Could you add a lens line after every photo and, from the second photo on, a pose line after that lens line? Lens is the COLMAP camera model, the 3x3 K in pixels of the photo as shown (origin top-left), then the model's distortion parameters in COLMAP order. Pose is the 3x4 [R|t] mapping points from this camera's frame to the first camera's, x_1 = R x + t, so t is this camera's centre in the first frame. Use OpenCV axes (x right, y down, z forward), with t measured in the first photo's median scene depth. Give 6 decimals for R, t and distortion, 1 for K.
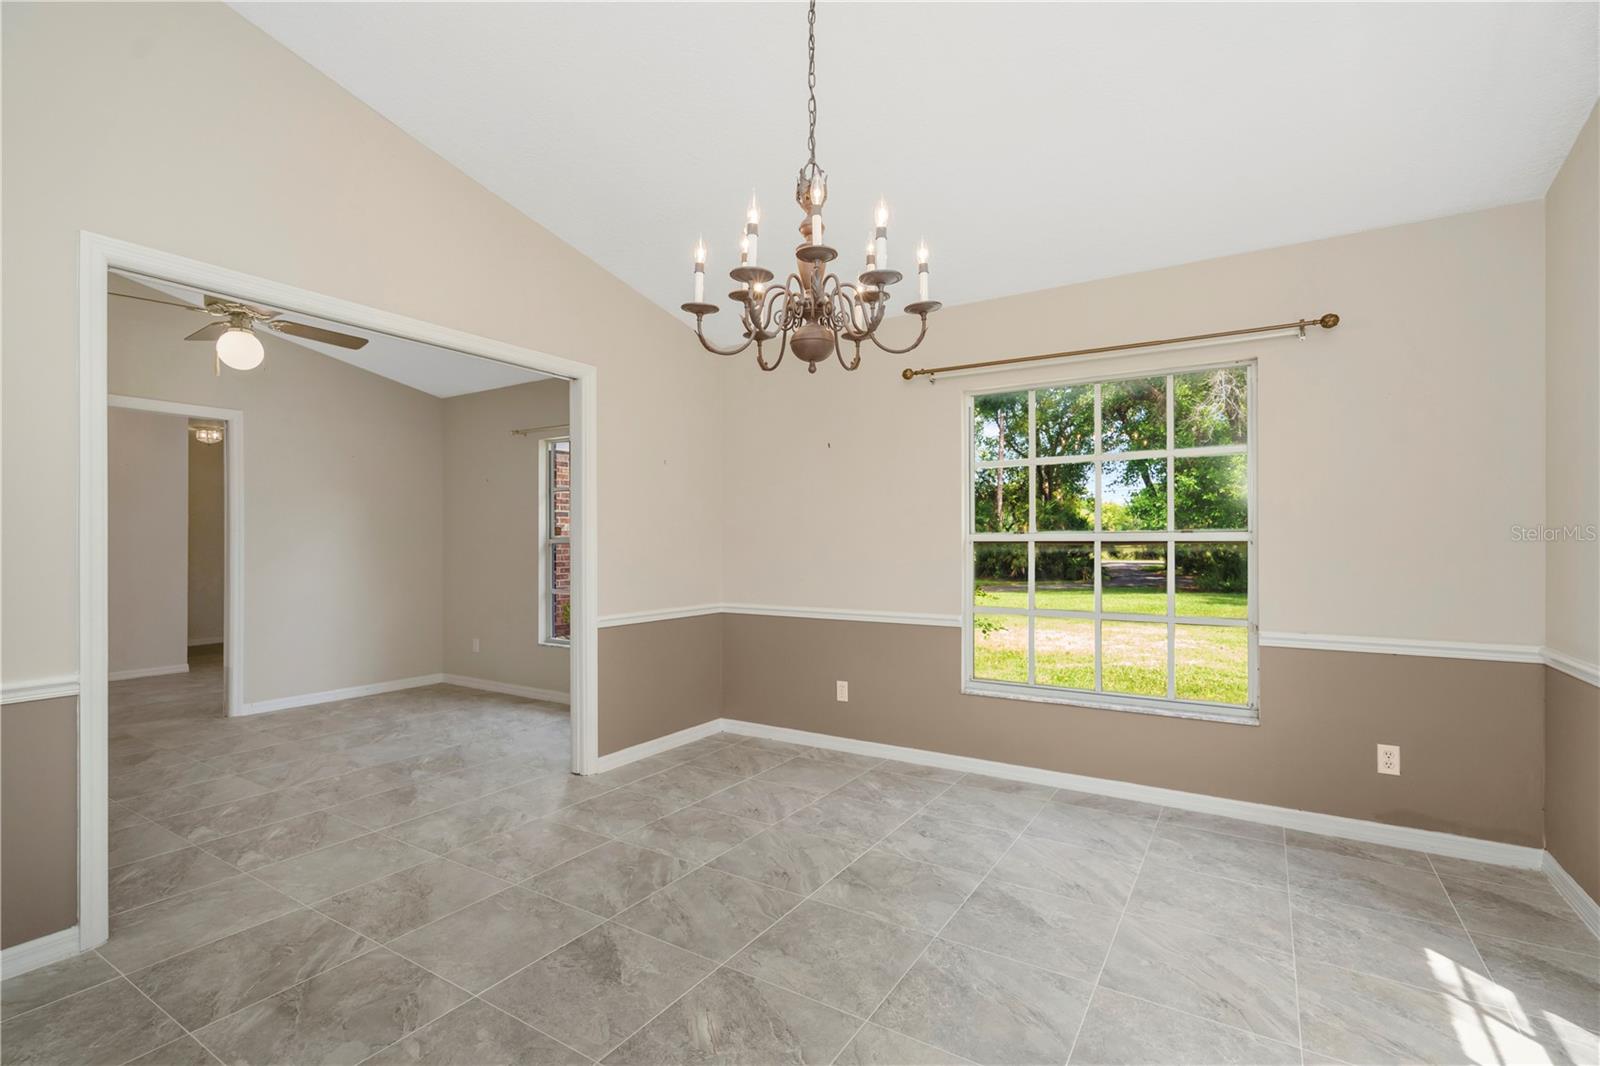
lens RADIAL K [[730.7, 0, 813.3], [0, 730.7, 535.7], [0, 0, 1]] dist [-0.004619, 0.002190]
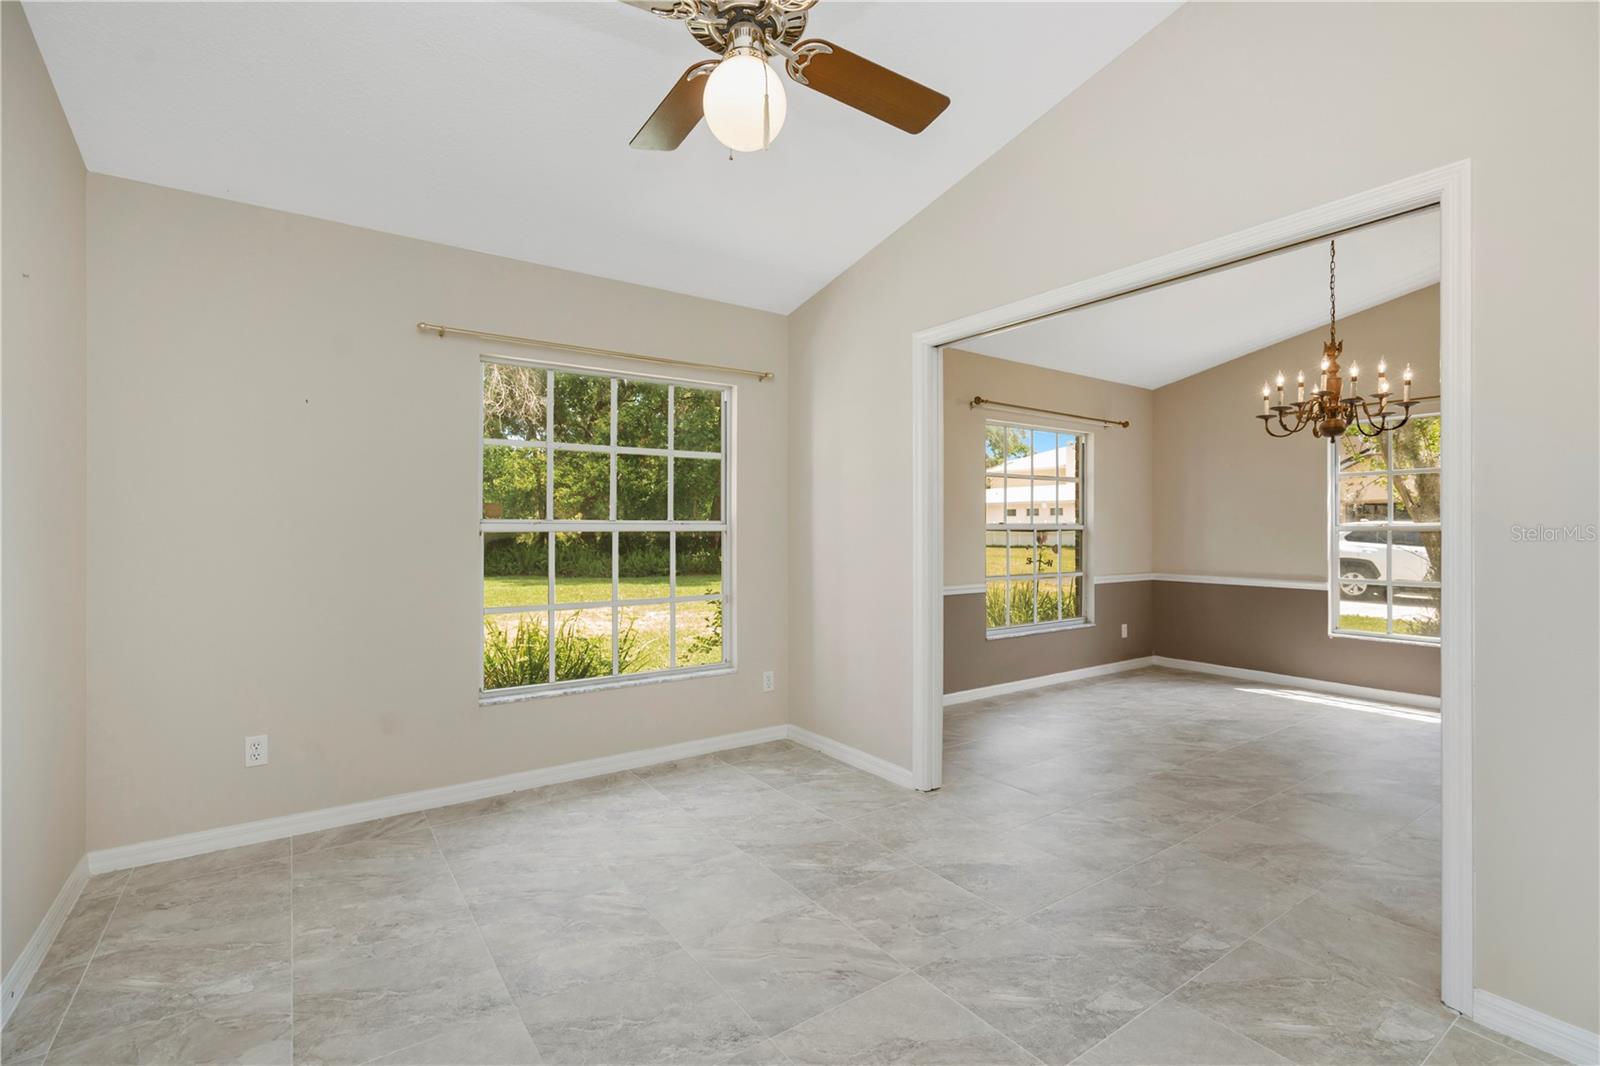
lens RADIAL K [[730.7, 0, 806.4], [0, 730.7, 532.4], [0, 0, 1]] dist [-0.004619, 0.002190]
pose [[0.390846, -0.000109, 0.920456, -1.299829], [-0.002713, 0.999996, 0.001271, 0.017779], [-0.920452, -0.002994, 0.390843, 0.871009]]
